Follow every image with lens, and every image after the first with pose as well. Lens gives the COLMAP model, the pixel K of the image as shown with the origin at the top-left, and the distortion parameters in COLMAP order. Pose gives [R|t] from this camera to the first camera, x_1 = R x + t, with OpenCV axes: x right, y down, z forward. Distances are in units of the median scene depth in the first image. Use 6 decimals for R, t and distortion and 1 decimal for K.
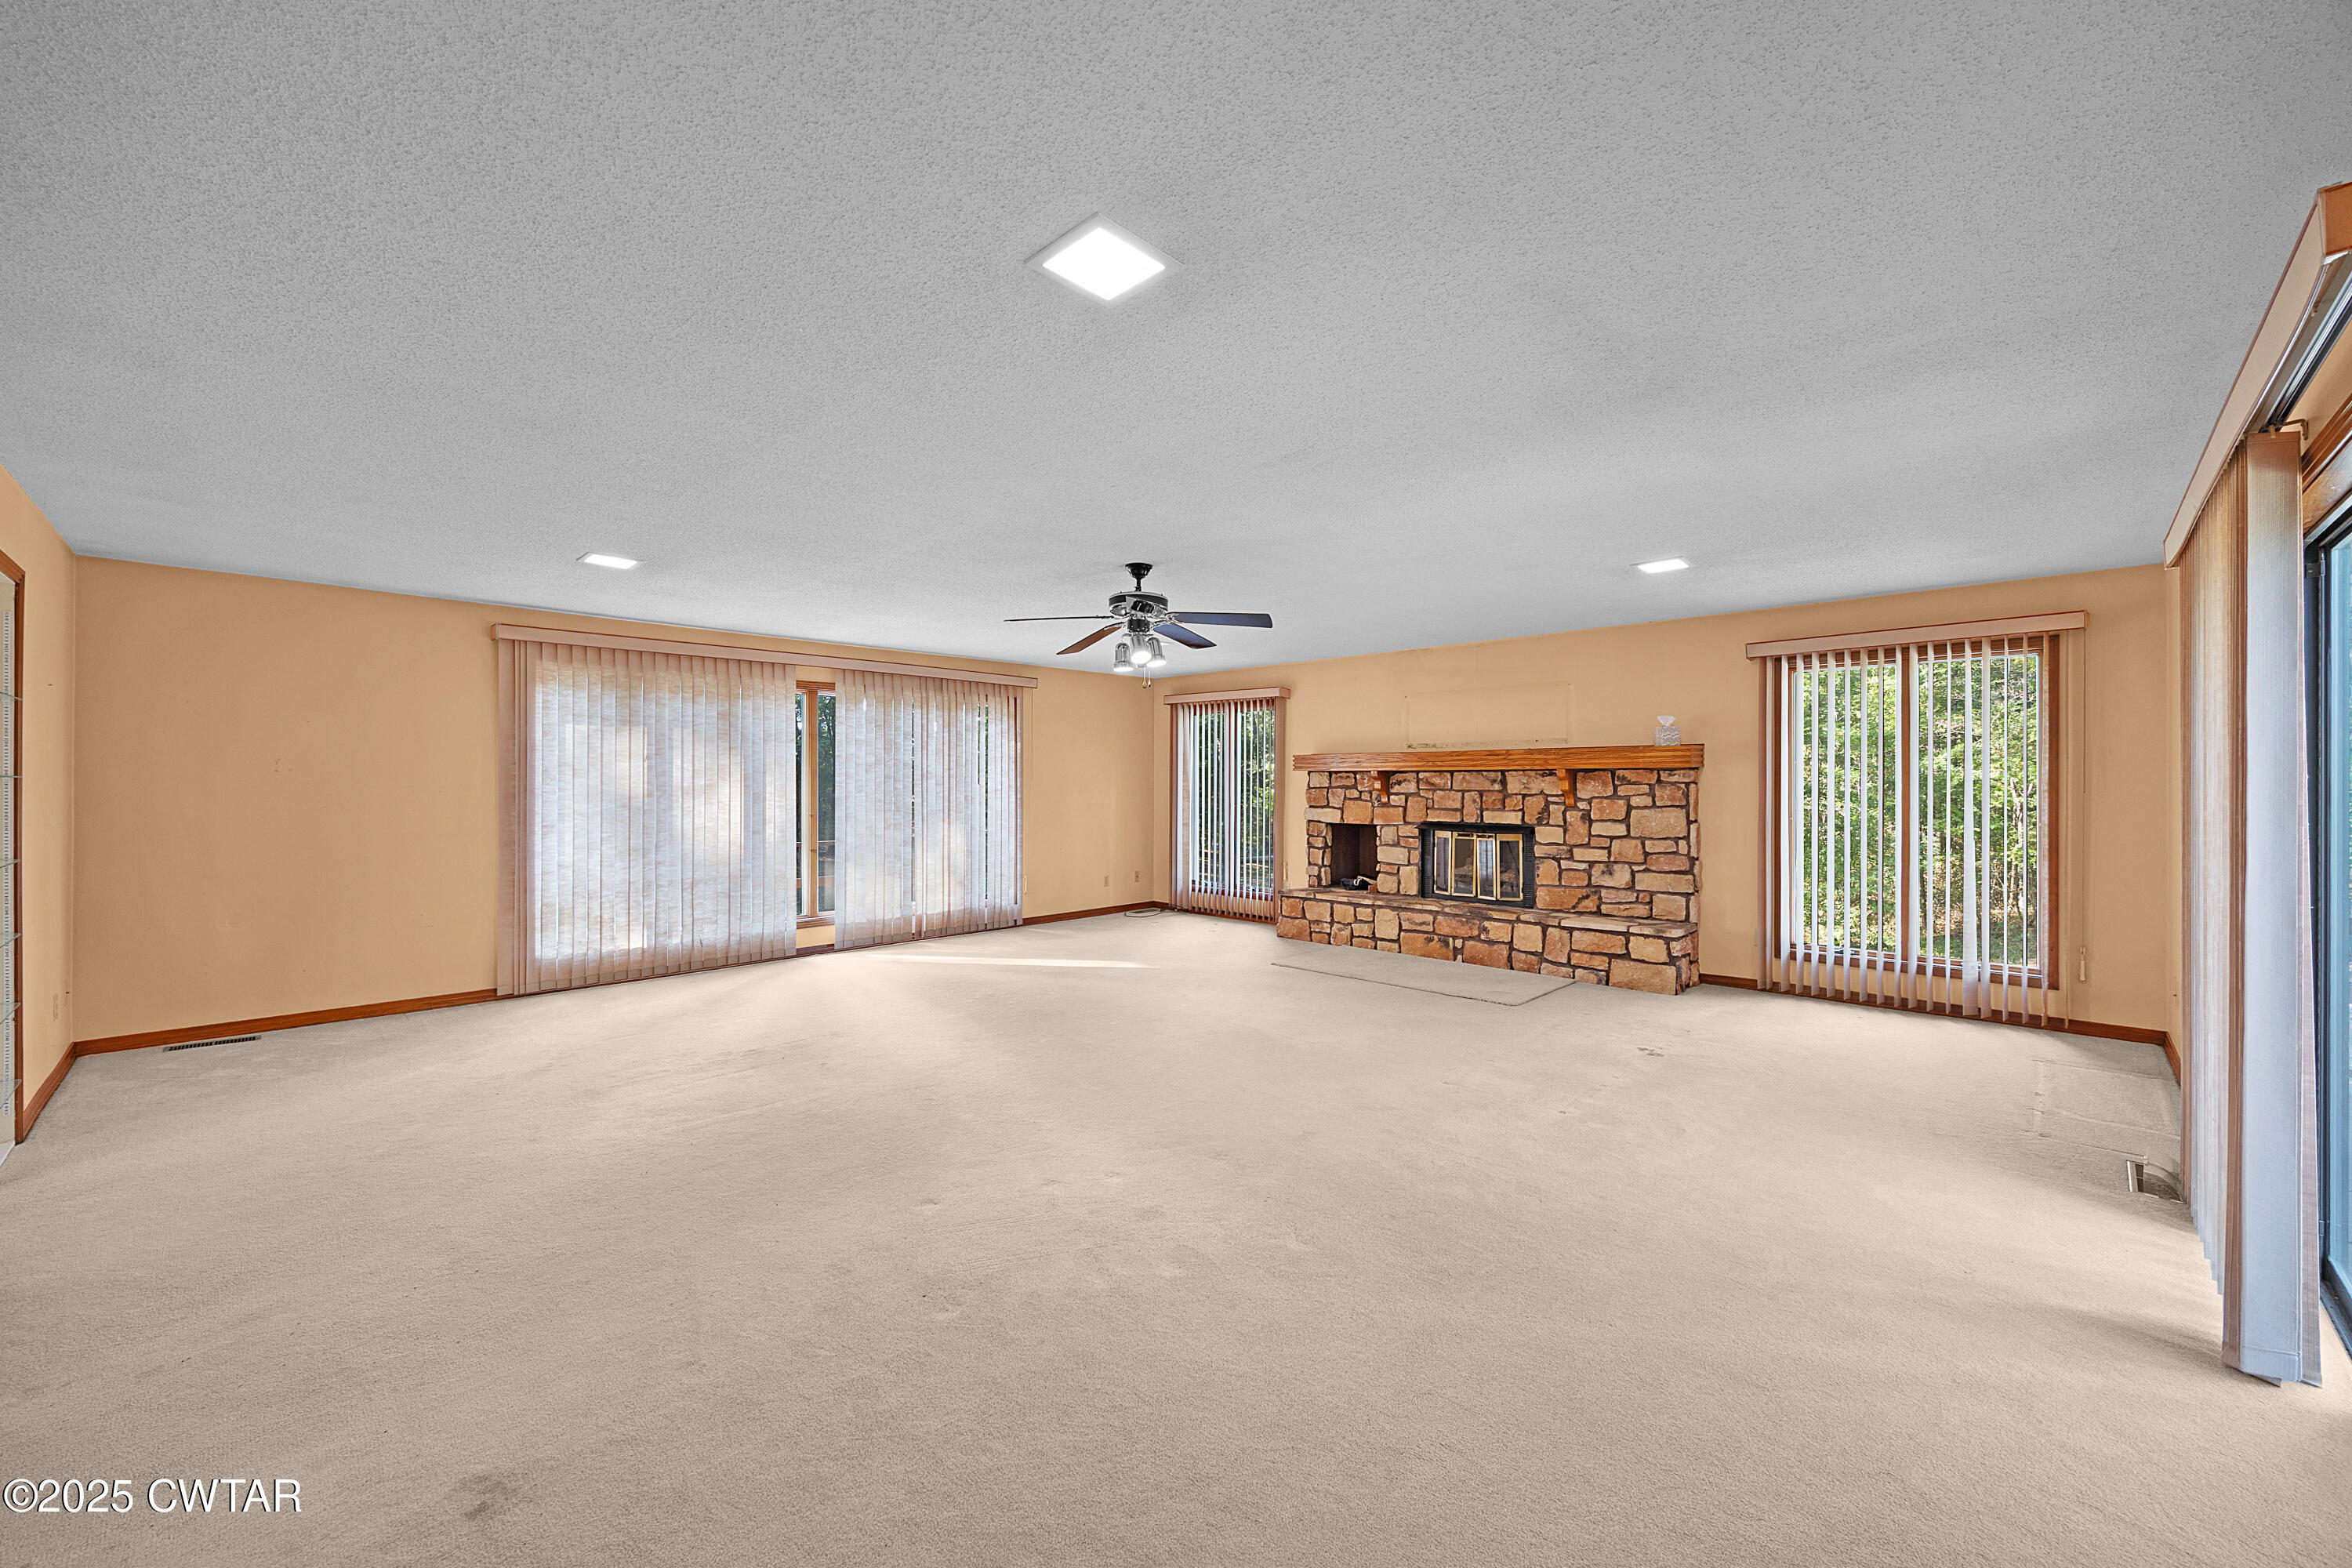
lens RADIAL K [[909.4, 0, 1181.8], [0, 909.4, 777.0], [0, 0, 1]] dist [0.000163, -0.000070]
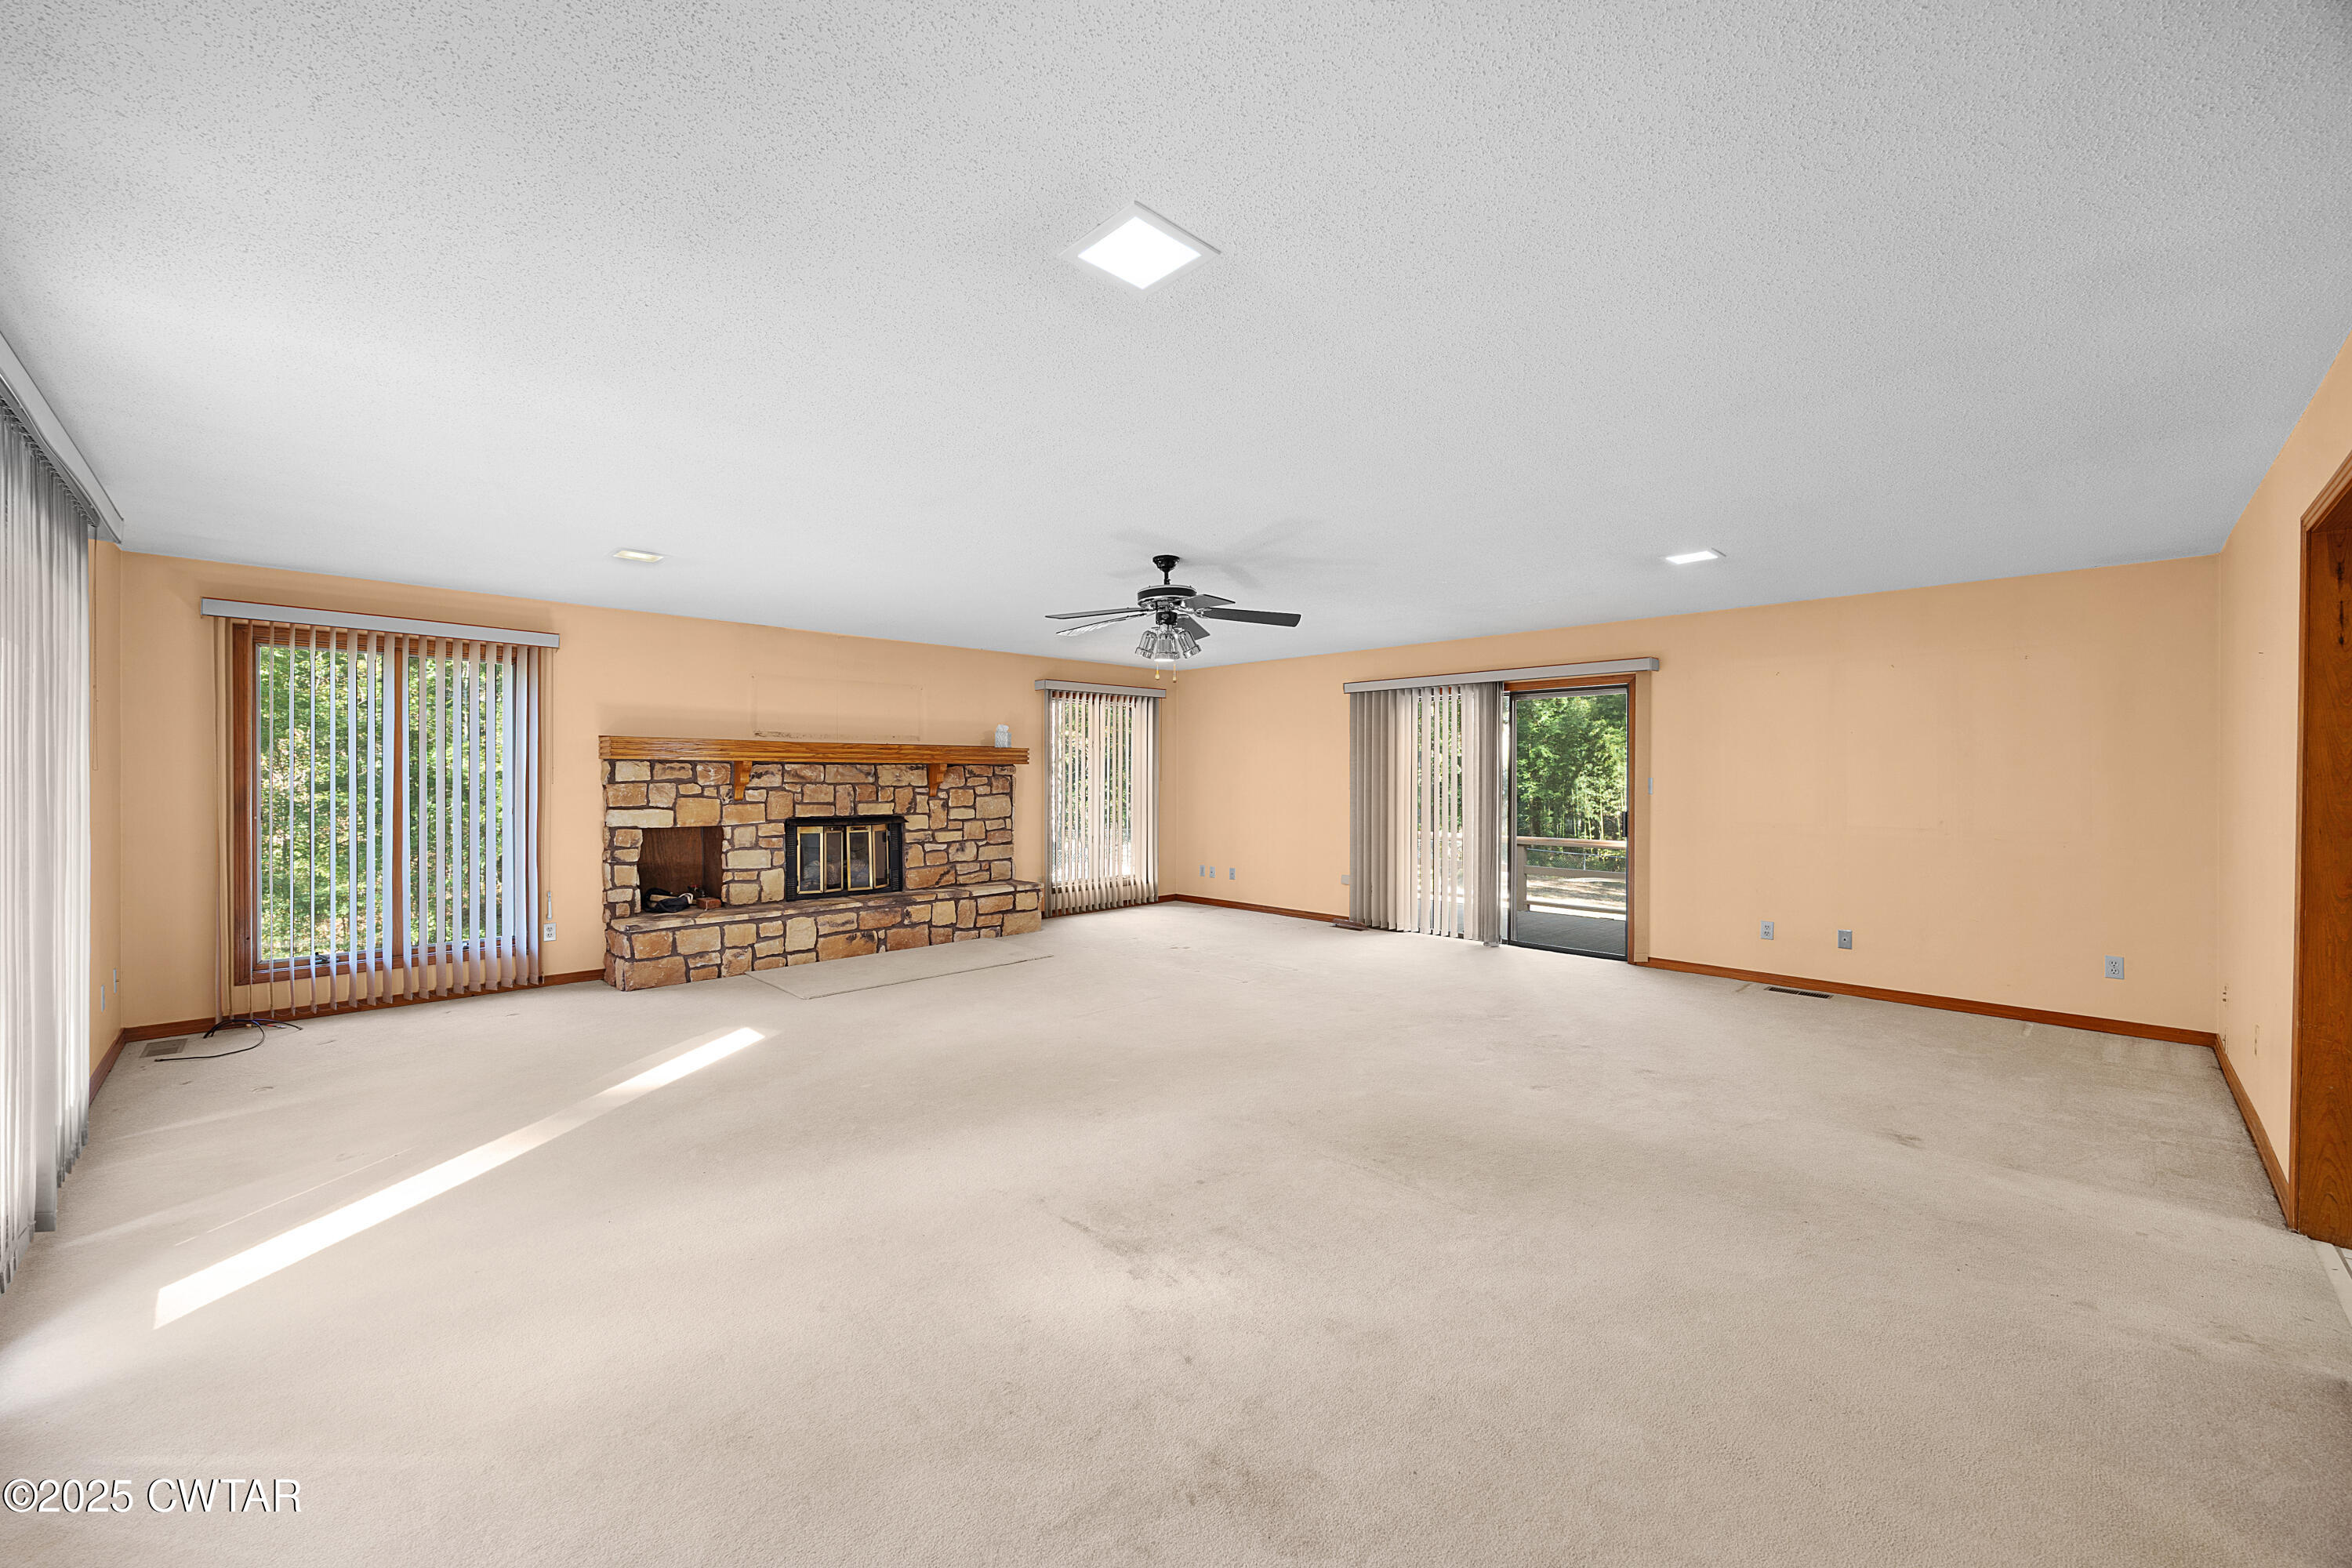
lens RADIAL K [[909.4, 0, 1174.0], [0, 909.4, 781.1], [0, 0, 1]] dist [0.000163, -0.000070]
pose [[0.021665, -0.006974, 0.999741, -0.633152], [-0.008935, 0.999934, 0.007169, 0.001968], [-0.999725, -0.009088, 0.021602, 0.591611]]
